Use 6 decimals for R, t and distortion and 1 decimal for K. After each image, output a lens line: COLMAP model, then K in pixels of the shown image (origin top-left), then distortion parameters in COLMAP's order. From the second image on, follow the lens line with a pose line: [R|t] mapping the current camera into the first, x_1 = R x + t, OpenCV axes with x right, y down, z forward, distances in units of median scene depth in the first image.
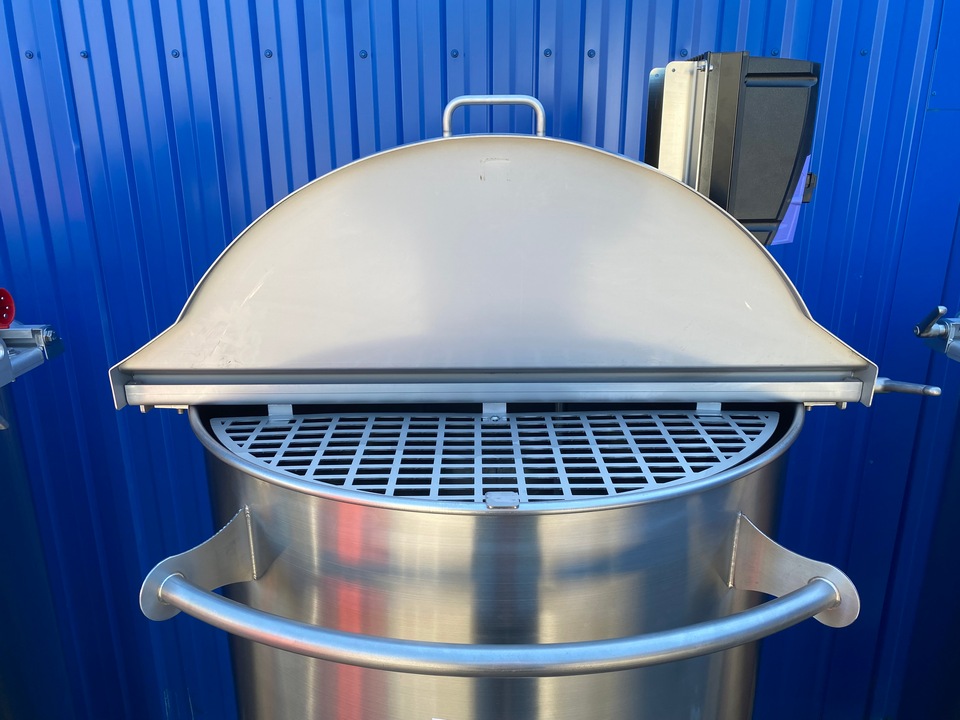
lens RADIAL K [[731.0, 0, 481.0], [0, 731.0, 361.5], [0, 0, 1]] dist [0.021591, -0.022150]
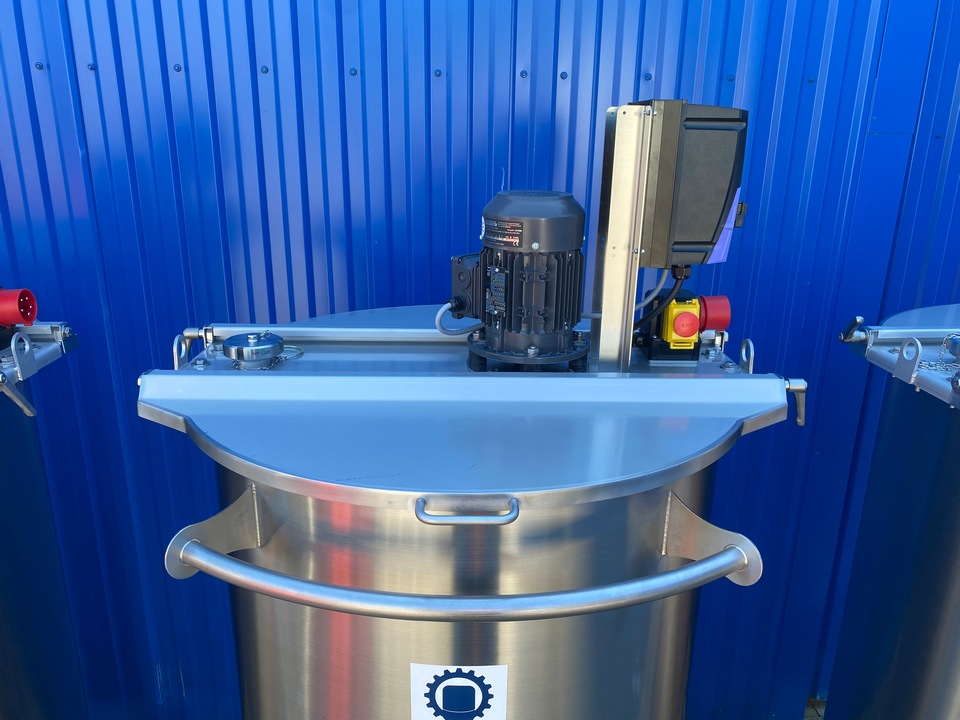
lens RADIAL K [[731.0, 0, 479.7], [0, 731.0, 358.6], [0, 0, 1]] dist [0.021591, -0.022150]
pose [[0.999700, 0.010908, 0.021948, 0.012628], [-0.011099, 0.999902, 0.008582, -0.015458], [-0.021852, -0.008823, 0.999722, -0.162811]]
